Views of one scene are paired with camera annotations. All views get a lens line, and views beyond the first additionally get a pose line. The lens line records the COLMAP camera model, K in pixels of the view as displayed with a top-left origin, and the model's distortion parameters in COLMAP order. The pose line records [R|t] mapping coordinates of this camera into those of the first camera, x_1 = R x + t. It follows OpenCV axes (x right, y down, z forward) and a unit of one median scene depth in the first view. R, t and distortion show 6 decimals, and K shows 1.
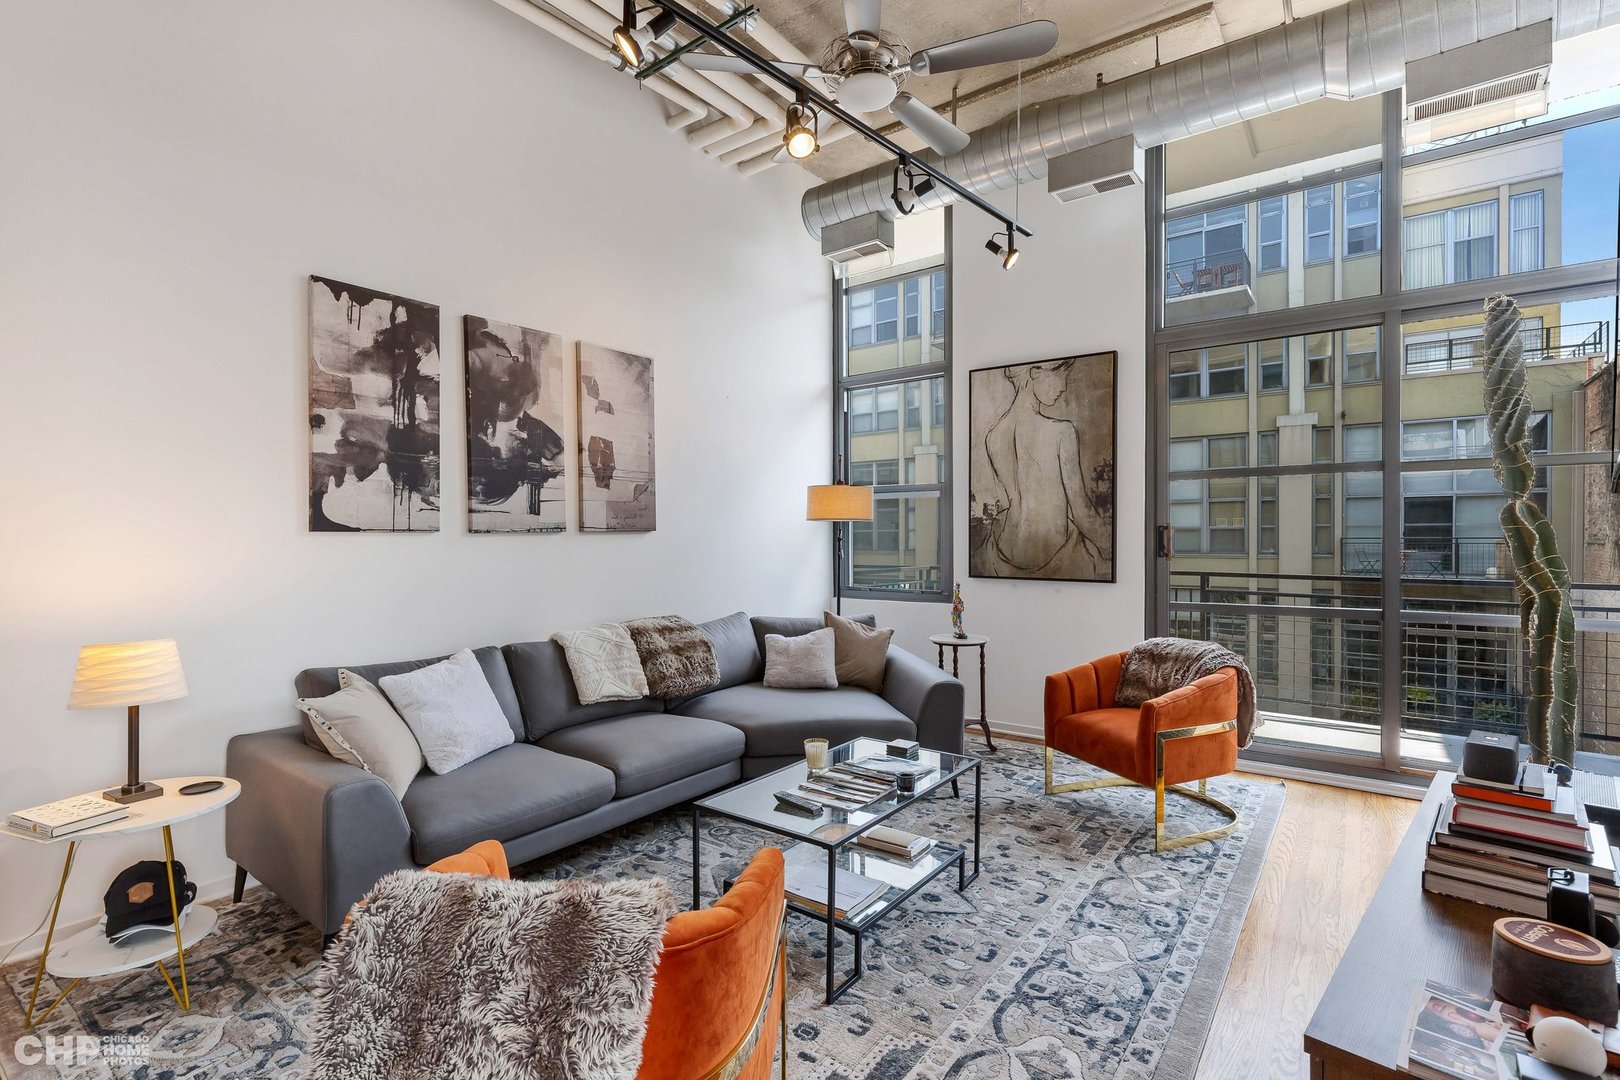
lens RADIAL K [[745.1, 0, 810.8], [0, 745.1, 542.7], [0, 0, 1]] dist [-0.001993, -0.000216]
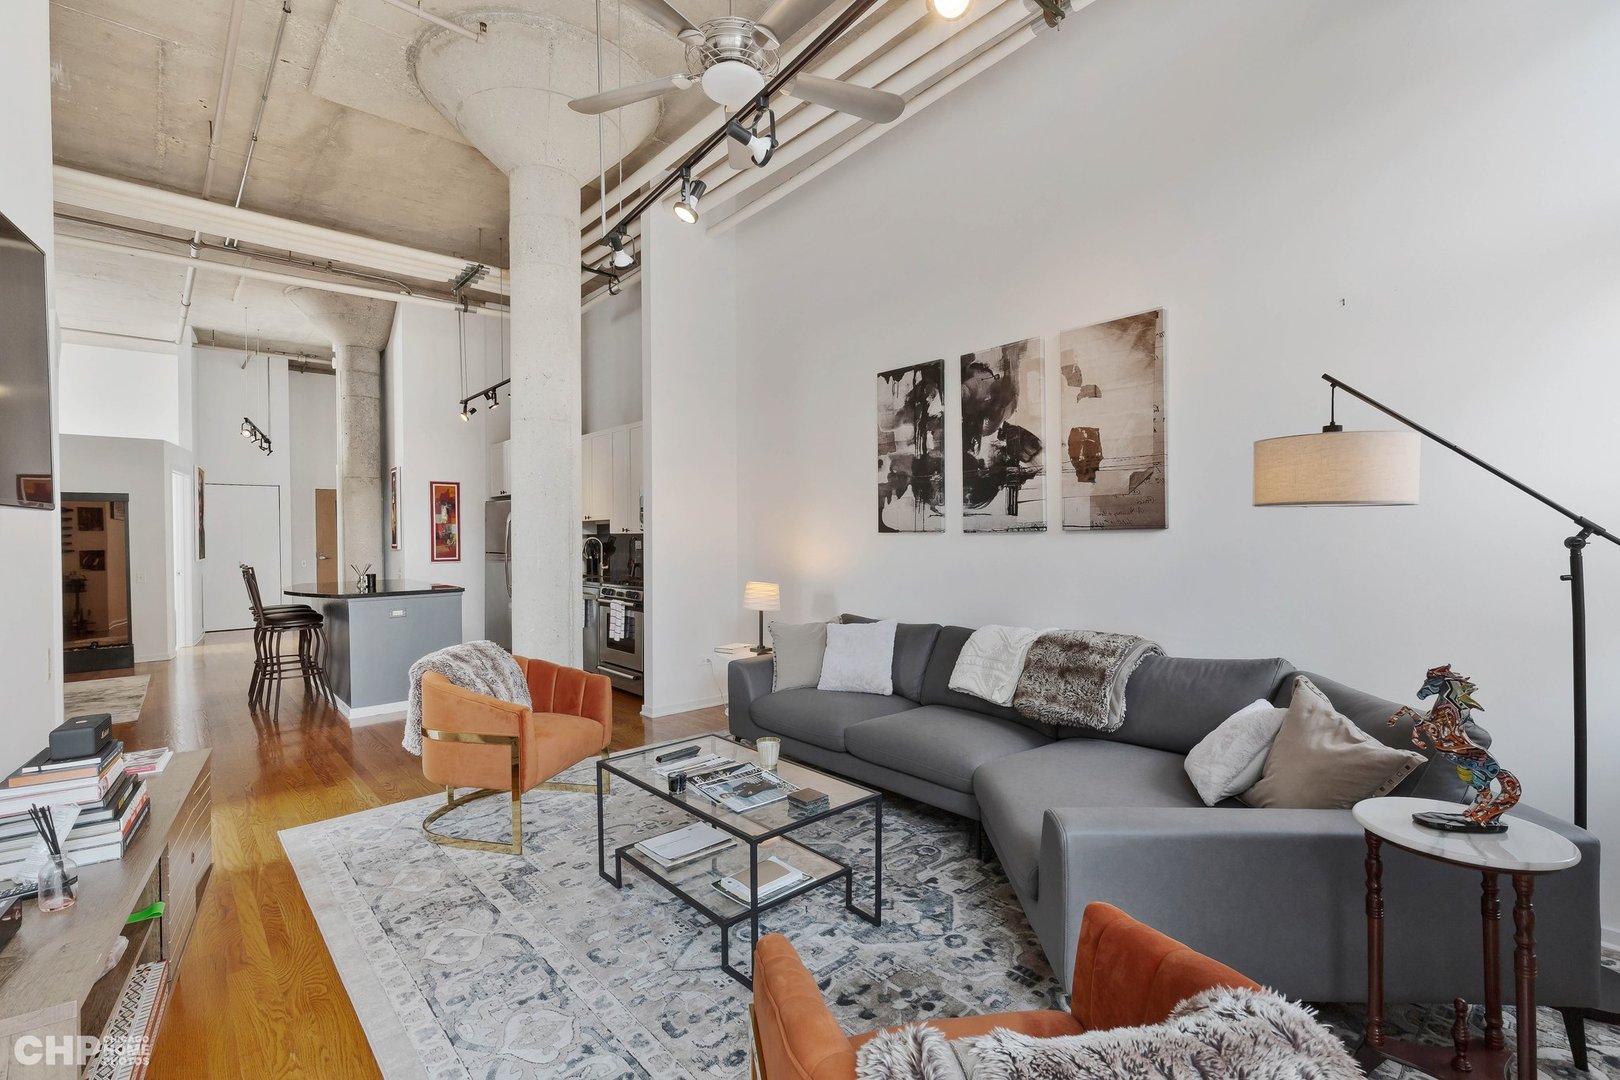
lens RADIAL K [[726.3, 0, 810.6], [0, 726.3, 536.3], [0, 0, 1]] dist [0.000389, 0.000031]
pose [[-0.189641, 0.004159, -0.981845, 0.747822], [-0.002696, 0.999985, 0.004757, -0.012387], [0.981850, 0.003549, -0.189627, 0.959340]]
